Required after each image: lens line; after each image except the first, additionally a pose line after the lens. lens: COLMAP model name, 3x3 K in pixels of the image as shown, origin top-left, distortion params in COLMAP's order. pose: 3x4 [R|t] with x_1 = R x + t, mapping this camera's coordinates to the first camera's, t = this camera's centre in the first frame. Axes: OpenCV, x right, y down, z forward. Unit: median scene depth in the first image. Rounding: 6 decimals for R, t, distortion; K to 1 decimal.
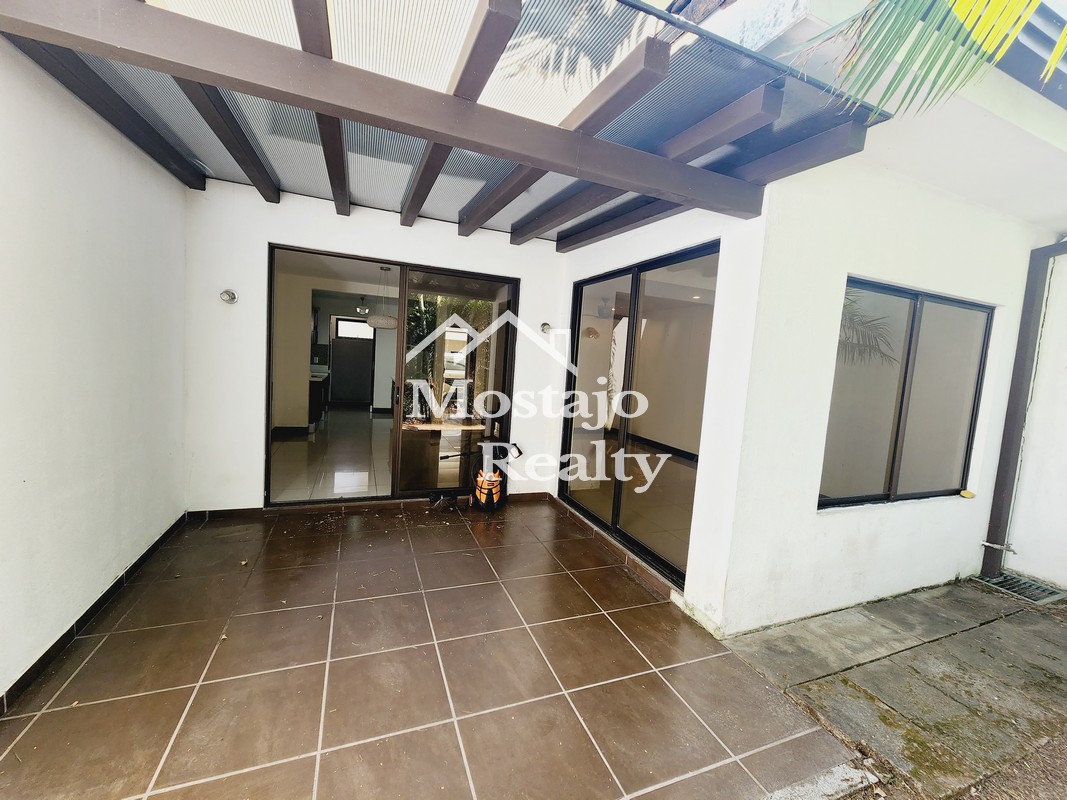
lens RADIAL K [[437.1, 0, 537.6], [0, 437.1, 395.9], [0, 0, 1]] dist [-0.002782, -0.000513]
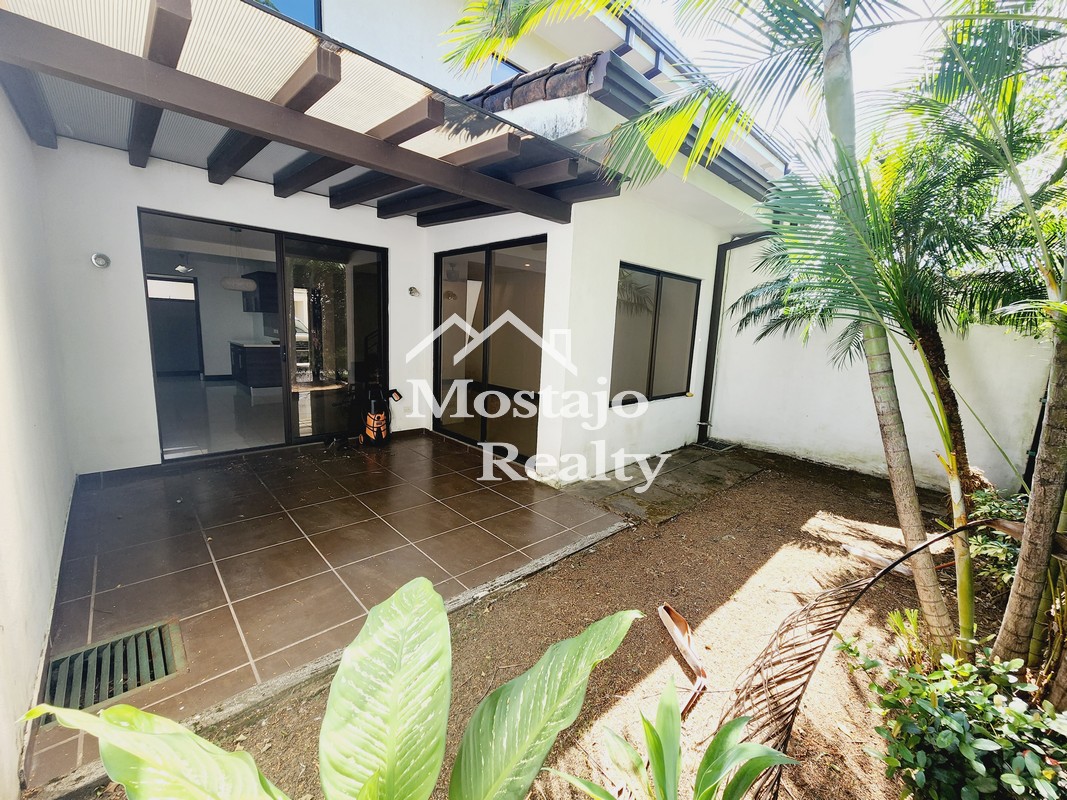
lens RADIAL K [[431.6, 0, 533.5], [0, 431.6, 400.0], [0, 0, 1]] dist [0.001126, -0.000536]
pose [[0.932410, -0.086293, 0.350949, -0.173572], [0.049415, 0.992396, 0.112727, 0.034366], [-0.358008, -0.087766, 0.929584, -0.367845]]
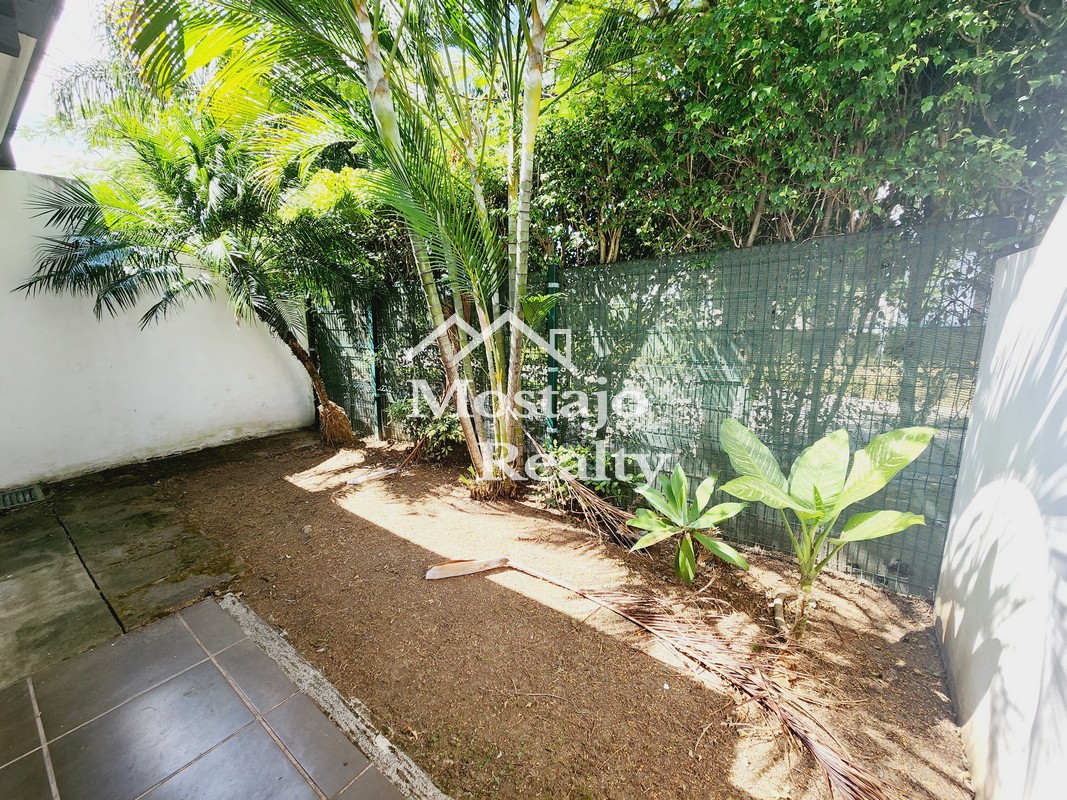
lens RADIAL K [[435.9, 0, 536.8], [0, 435.9, 398.6], [0, 0, 1]] dist [-0.000062, -0.000762]
pose [[-0.521409, -0.231796, 0.821221, -0.445889], [0.048881, 0.952704, 0.299944, -0.064327], [-0.851906, 0.196536, -0.485417, 0.405006]]
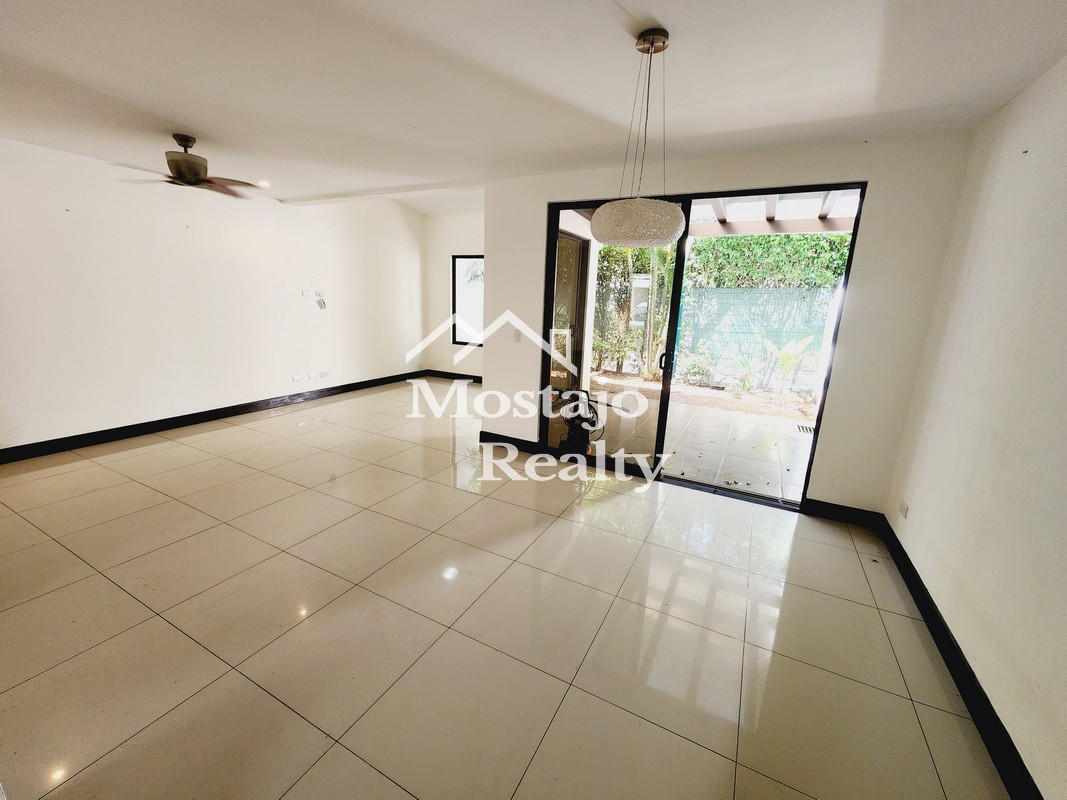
lens RADIAL K [[433.6, 0, 535.5], [0, 433.6, 397.9], [0, 0, 1]] dist [0.000682, 0.000135]
pose [[-0.643554, -0.264649, 0.718191, -1.070995], [-0.020218, 0.943871, 0.329694, -0.281943], [-0.765133, 0.197656, -0.612783, 2.392713]]
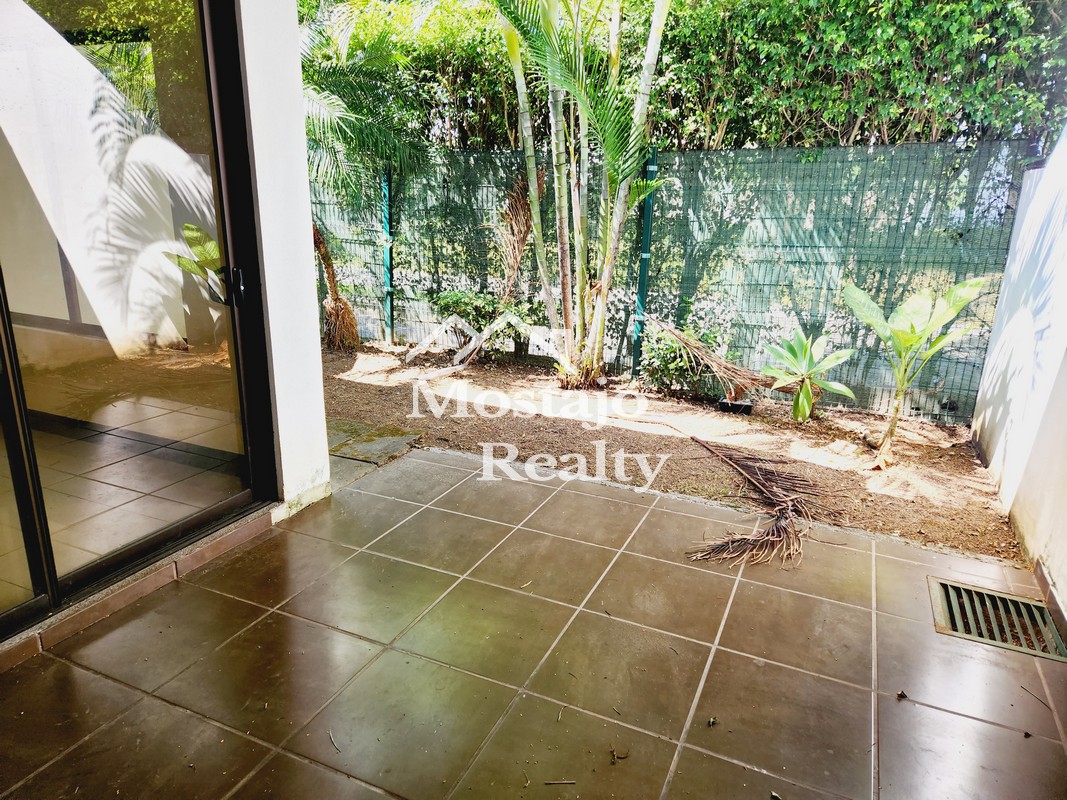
lens RADIAL K [[713.0, 0, 541.4], [0, 713.0, 402.8], [0, 0, 1]] dist [0.081621, -0.064656]
pose [[-0.694137, -0.293232, 0.657411, -0.673841], [-0.017591, 0.919907, 0.391742, -0.169455], [-0.719628, 0.260358, -0.643700, 1.330920]]
